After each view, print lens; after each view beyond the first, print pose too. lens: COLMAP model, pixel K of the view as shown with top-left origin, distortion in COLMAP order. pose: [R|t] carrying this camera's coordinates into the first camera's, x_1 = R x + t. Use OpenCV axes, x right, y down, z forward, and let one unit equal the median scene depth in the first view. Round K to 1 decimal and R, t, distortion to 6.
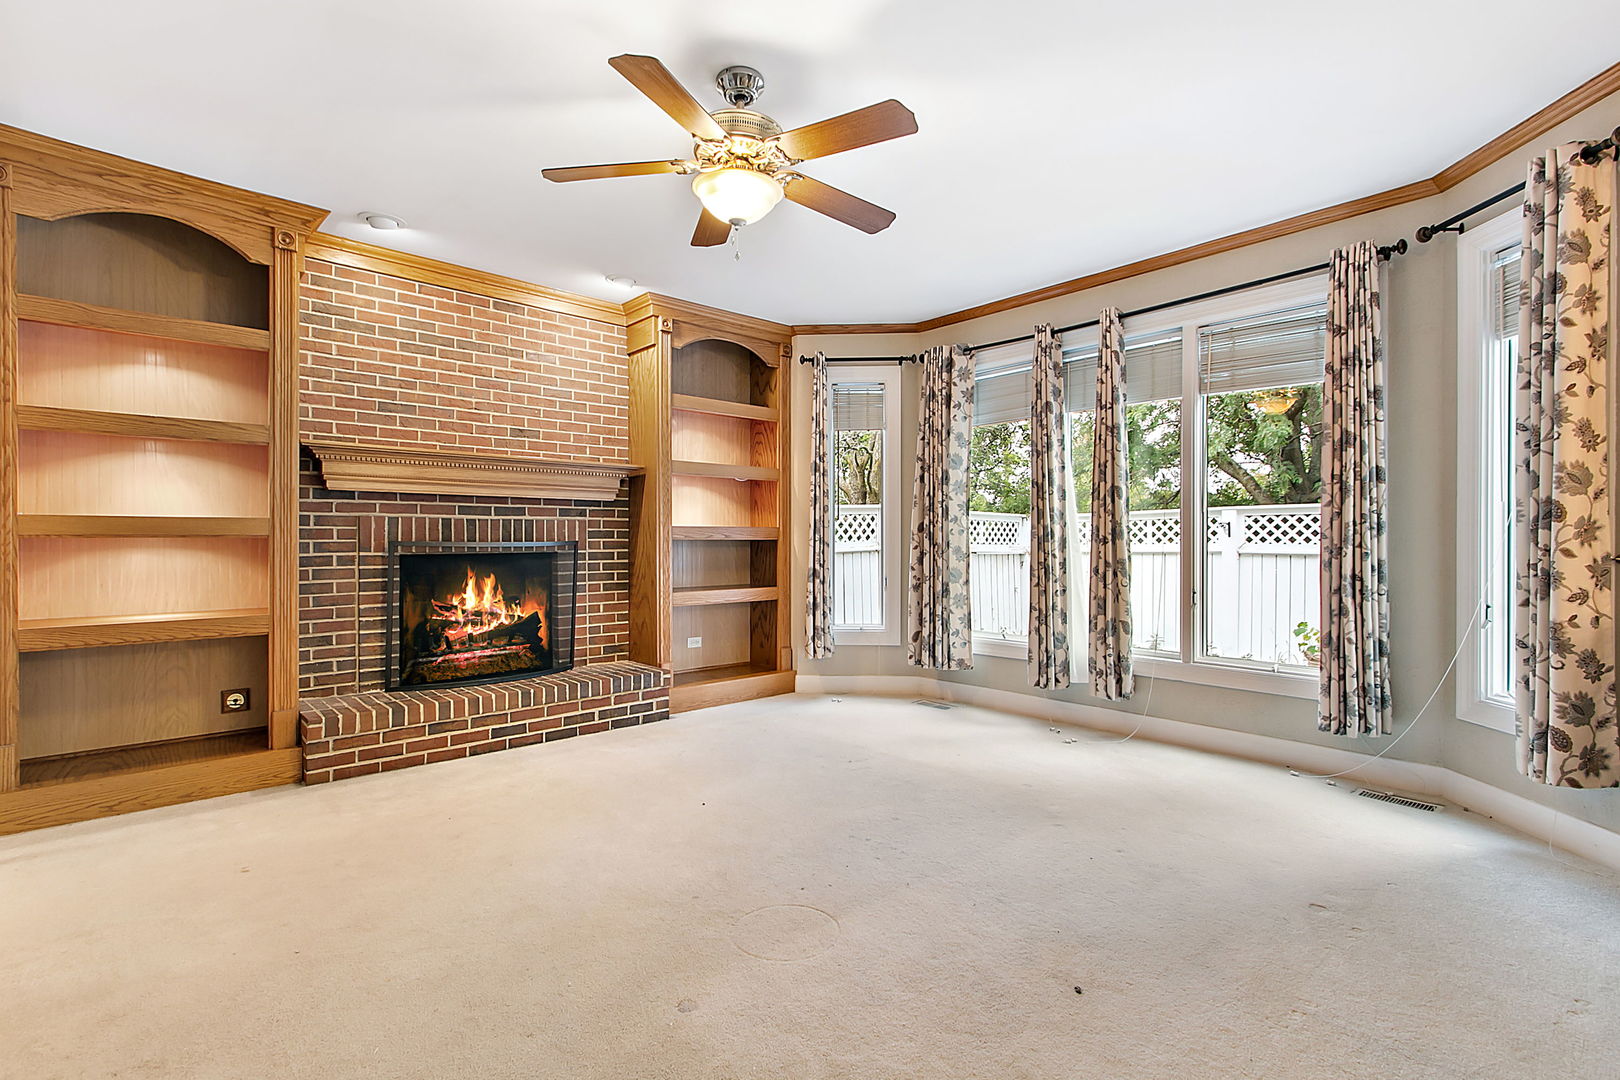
lens RADIAL K [[756.4, 0, 823.0], [0, 756.4, 529.7], [0, 0, 1]] dist [0.002647, 0.000121]
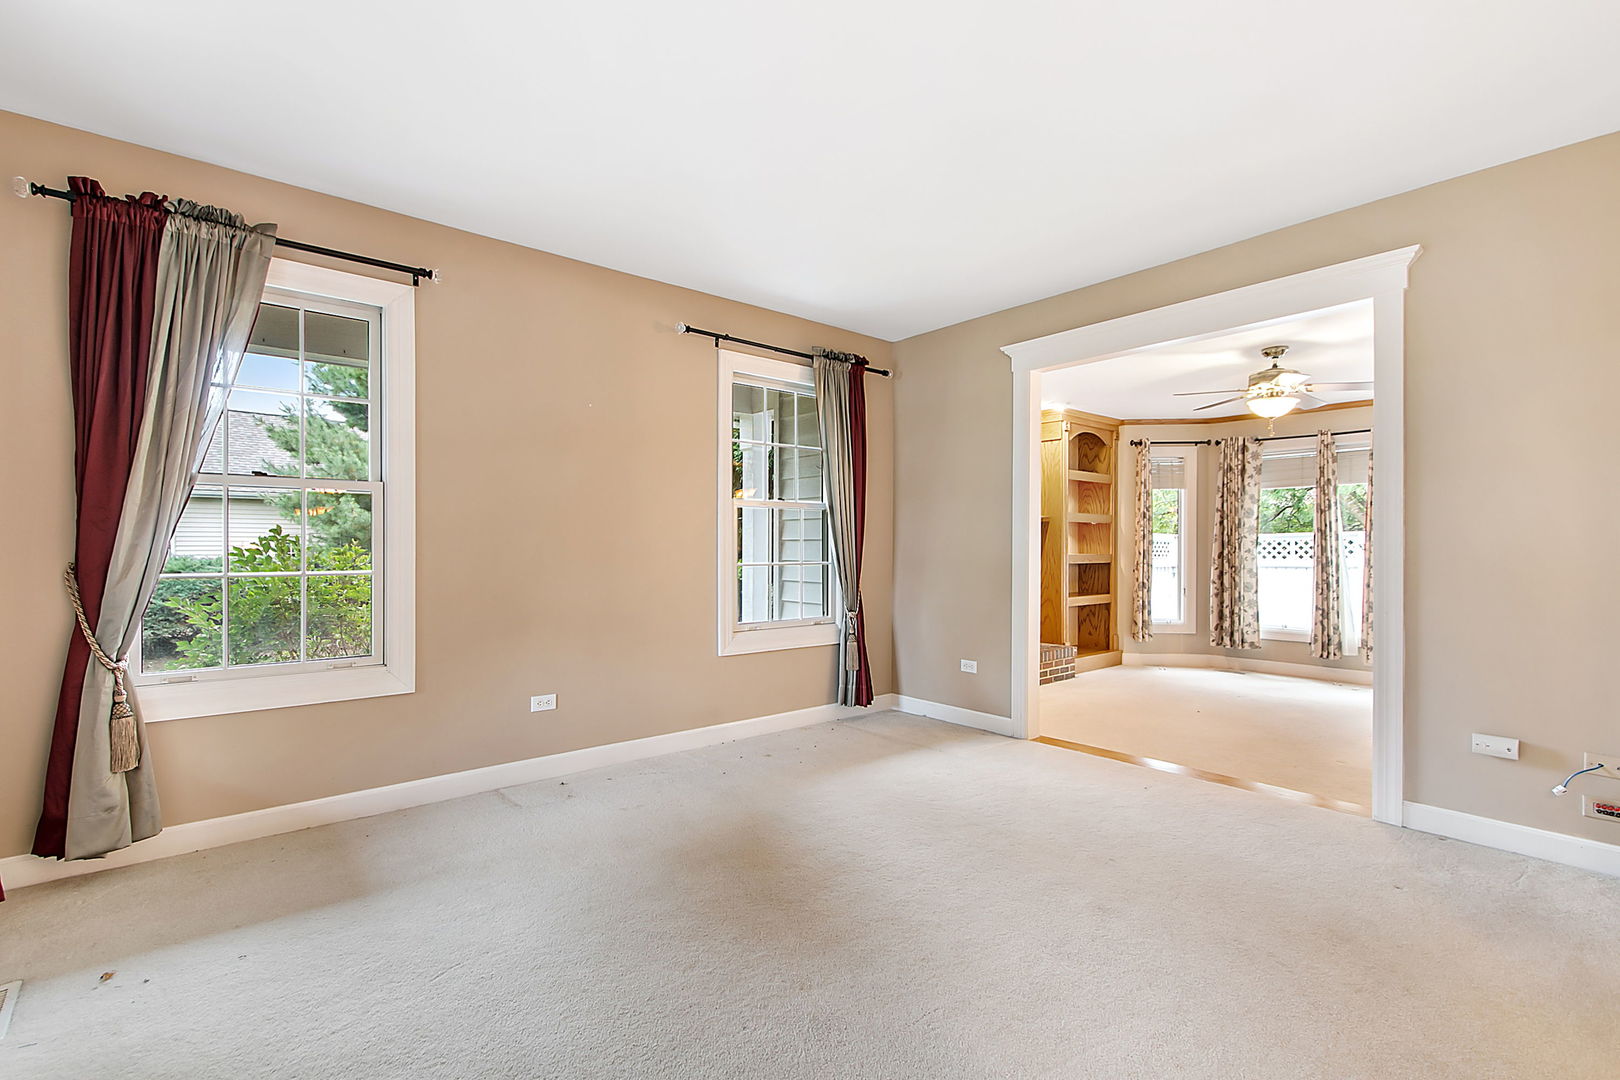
lens RADIAL K [[756.4, 0, 804.5], [0, 756.4, 536.8], [0, 0, 1]] dist [0.002647, 0.000121]
pose [[0.999376, 0.000969, -0.035311, -0.663207], [-0.000865, 0.999995, 0.002950, -0.044917], [0.035314, -0.002917, 0.999372, -0.557434]]
